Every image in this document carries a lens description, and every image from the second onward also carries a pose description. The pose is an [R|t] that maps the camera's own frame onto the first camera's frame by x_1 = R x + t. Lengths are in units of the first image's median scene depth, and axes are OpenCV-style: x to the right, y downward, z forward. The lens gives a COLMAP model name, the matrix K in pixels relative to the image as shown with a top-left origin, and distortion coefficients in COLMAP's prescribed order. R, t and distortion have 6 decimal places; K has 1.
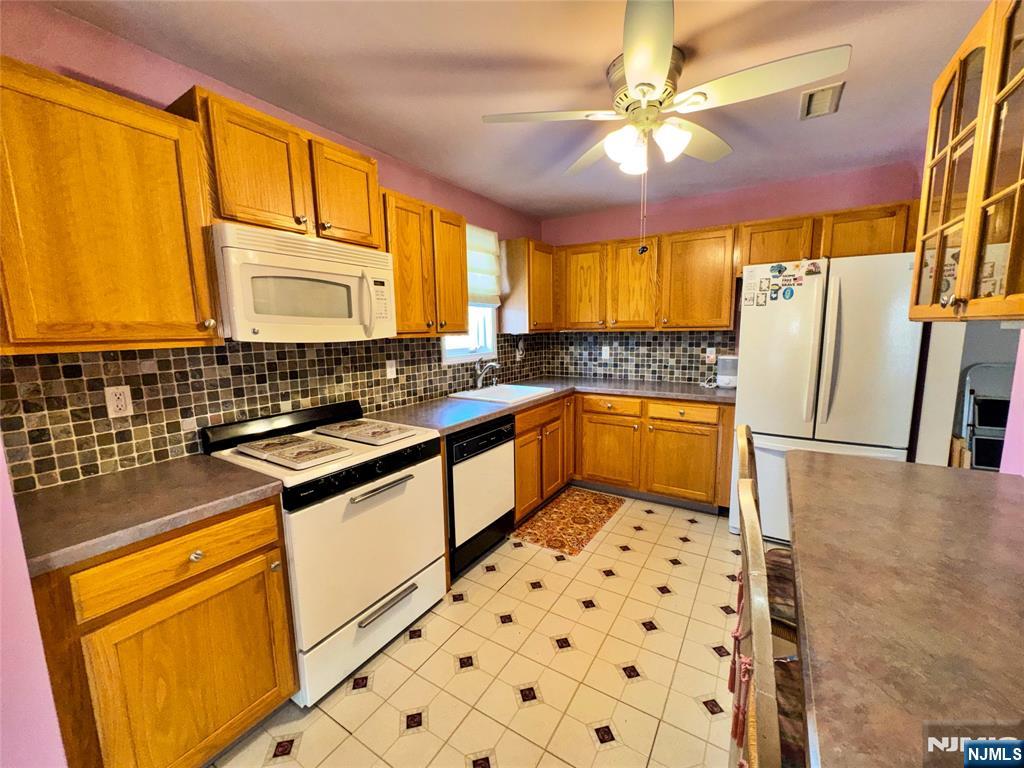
lens RADIAL K [[410.4, 0, 512.0], [0, 410.4, 384.0], [0, 0, 1]] dist [0.000973, 0.000071]
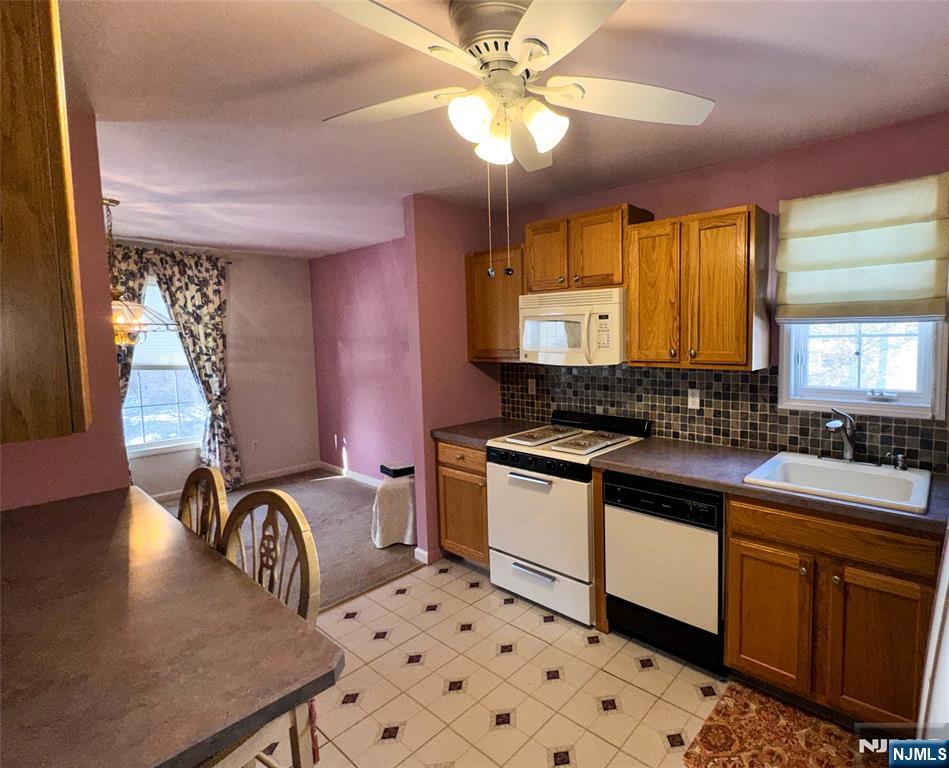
lens RADIAL K [[471.0, 0, 592.2], [0, 471.0, 367.9], [0, 0, 1]] dist [-0.000993, 0.000105]
pose [[-0.066649, 0.084810, -0.994166, 0.934443], [-0.123716, 0.987990, 0.092577, -0.213013], [0.990077, 0.129165, -0.055357, 1.008399]]
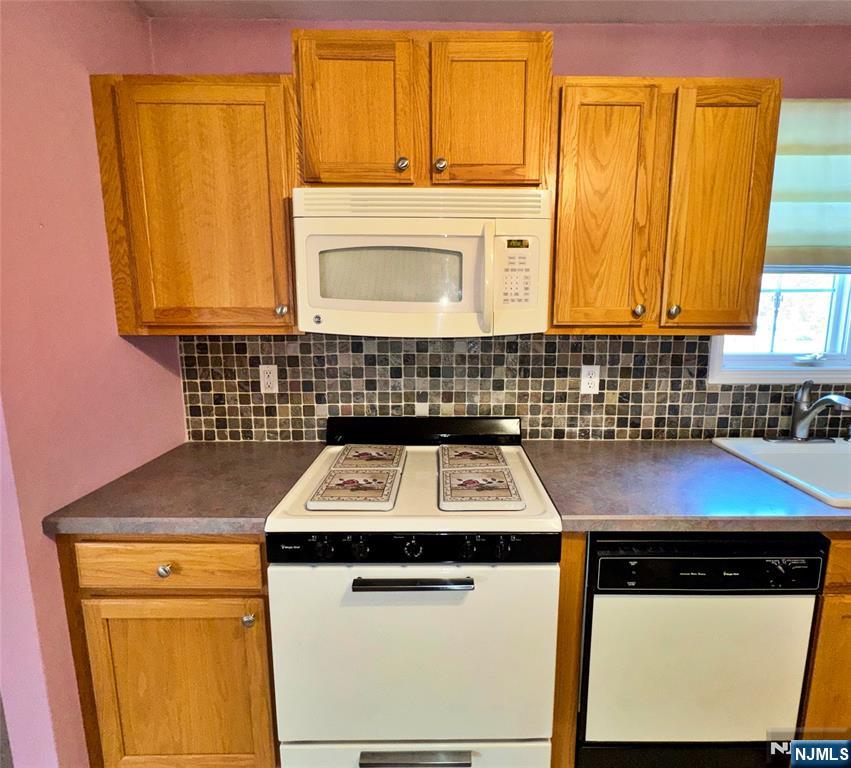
lens RADIAL K [[426.2, 0, 446.5], [0, 426.2, 368.2], [0, 0, 1]] dist [-0.003021, -0.000298]
pose [[0.541858, 0.141347, -0.828499, 0.156972], [-0.125484, 0.988314, 0.086543, -0.101078], [0.831050, 0.057070, 0.553263, 0.550222]]
